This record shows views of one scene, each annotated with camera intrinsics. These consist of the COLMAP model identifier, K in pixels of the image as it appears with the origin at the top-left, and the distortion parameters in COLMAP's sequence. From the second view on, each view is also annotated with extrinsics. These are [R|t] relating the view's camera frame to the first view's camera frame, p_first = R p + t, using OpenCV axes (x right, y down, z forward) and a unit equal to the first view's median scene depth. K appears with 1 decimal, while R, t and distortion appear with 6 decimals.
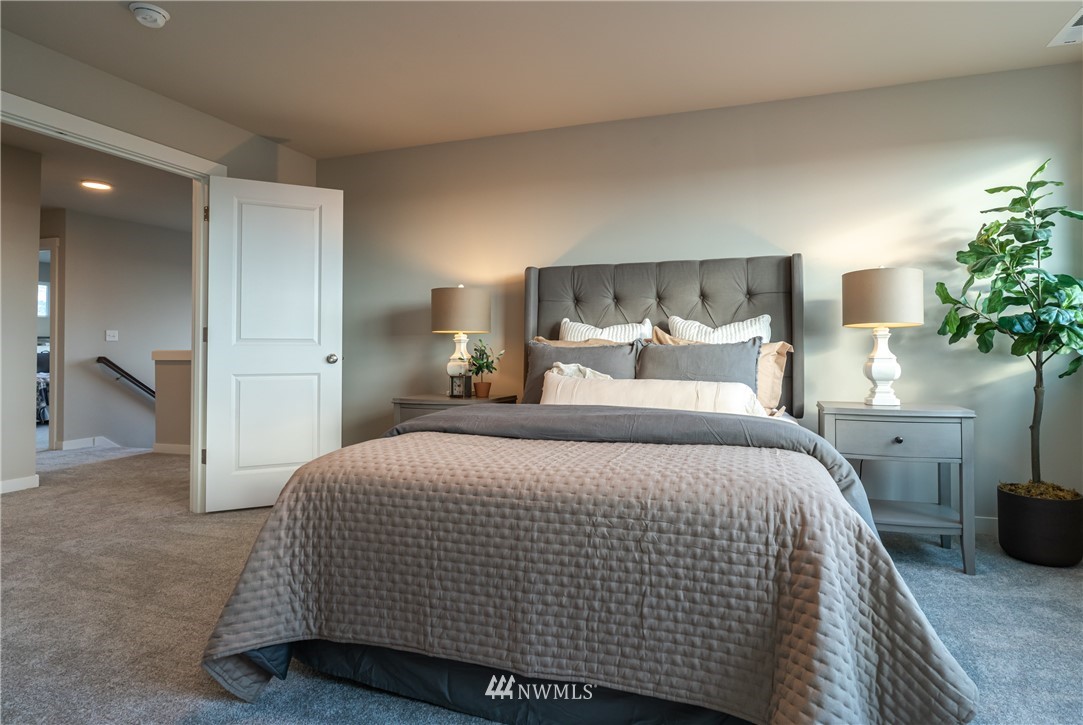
lens RADIAL K [[601.5, 0, 543.0], [0, 601.5, 335.7], [0, 0, 1]] dist [-0.000539, -0.000338]
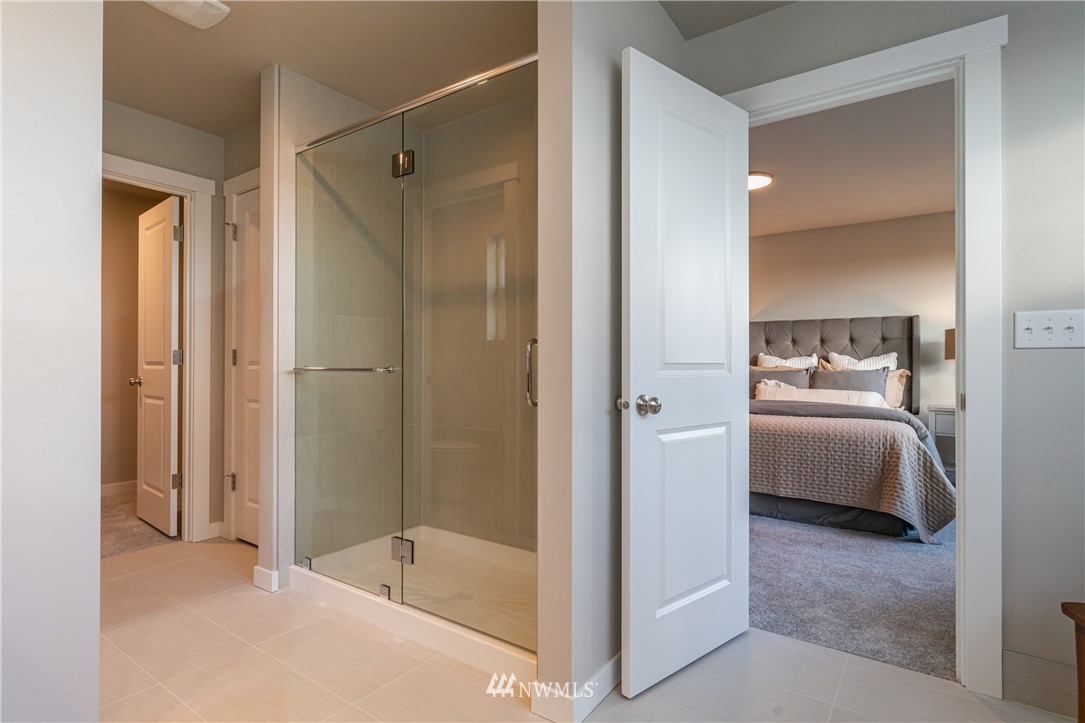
lens RADIAL K [[537.5, 0, 542.5], [0, 537.5, 361.5], [0, 0, 1]] dist [0.016987, 0.000404]
pose [[0.967899, 0.005286, -0.251286, -0.450249], [-0.000203, 0.999795, 0.020247, -0.090327], [0.251341, -0.019546, 0.967701, -1.605332]]
